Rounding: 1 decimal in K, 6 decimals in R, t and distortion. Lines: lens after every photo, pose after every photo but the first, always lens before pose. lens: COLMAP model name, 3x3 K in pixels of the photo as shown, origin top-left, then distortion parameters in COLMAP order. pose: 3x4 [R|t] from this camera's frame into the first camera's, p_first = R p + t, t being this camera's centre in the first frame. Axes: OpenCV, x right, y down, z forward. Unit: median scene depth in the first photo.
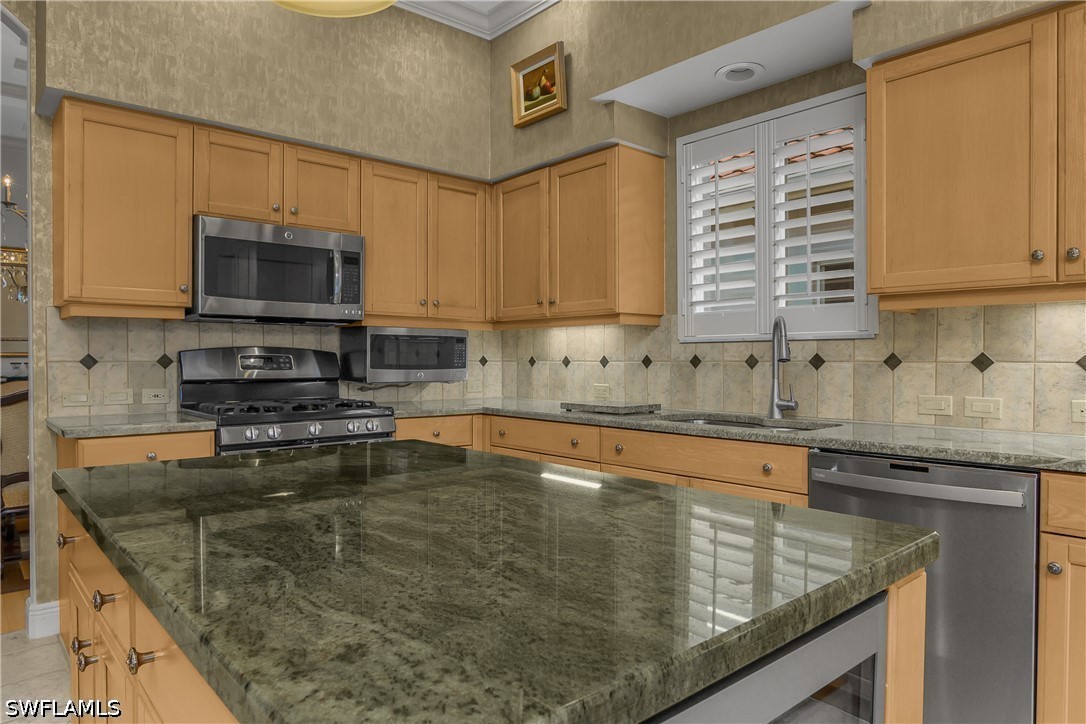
lens RADIAL K [[690.5, 0, 538.9], [0, 690.5, 372.5], [0, 0, 1]] dist [-0.037939, 0.000918]
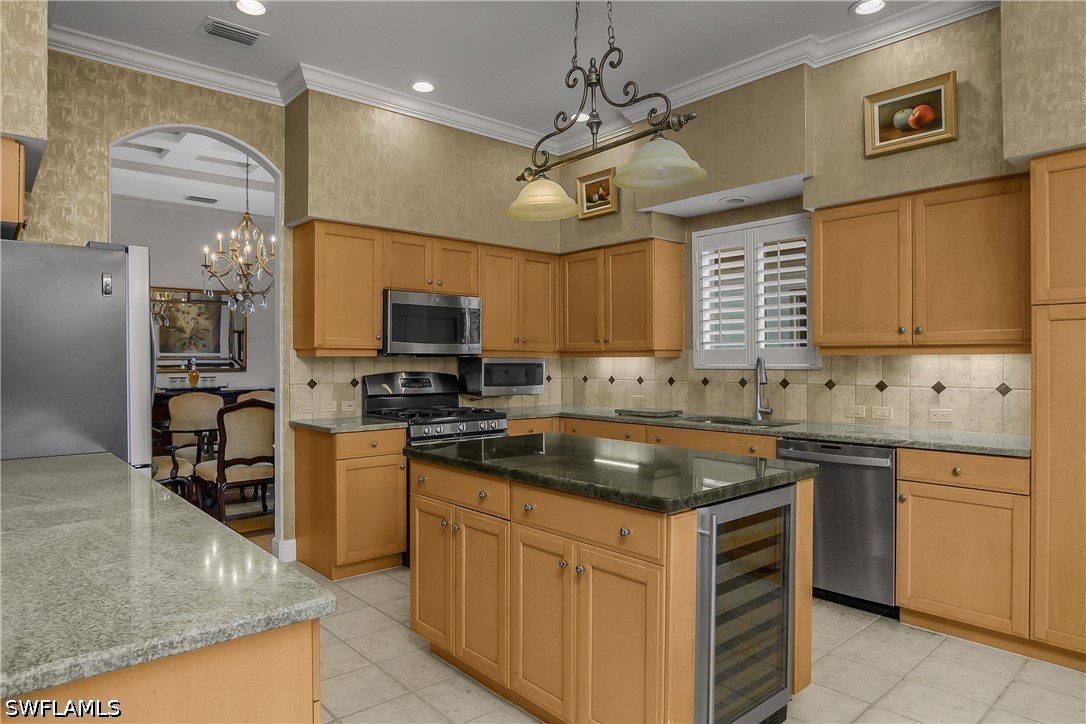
lens RADIAL K [[690.5, 0, 523.0], [0, 690.5, 364.4], [0, 0, 1]] dist [-0.037939, 0.000918]
pose [[0.999983, -0.002245, -0.005371, -0.164188], [0.002179, 0.999920, -0.012427, -0.036514], [0.005399, 0.012415, 0.999908, -0.509953]]
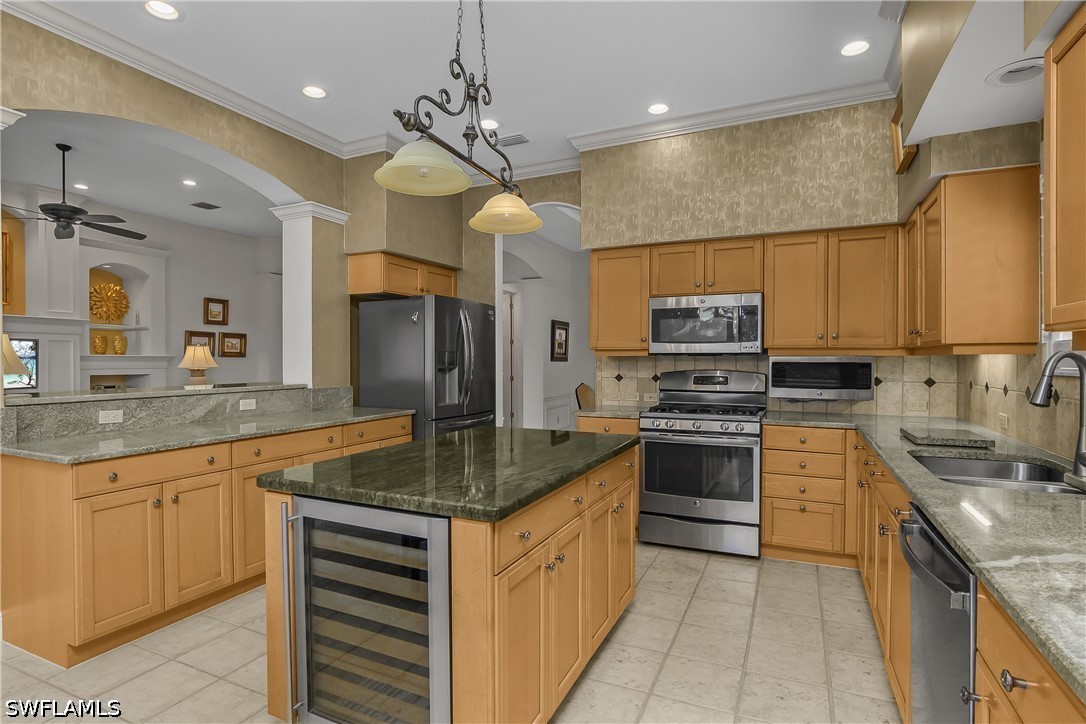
lens RADIAL K [[541.7, 0, 537.8], [0, 541.7, 369.7], [0, 0, 1]] dist [-0.022880, -0.001422]
pose [[0.410756, 0.015234, -0.911618, 0.599349], [-0.015666, 0.999831, 0.009650, -0.046712], [0.911611, 0.010318, 0.410925, 0.138038]]
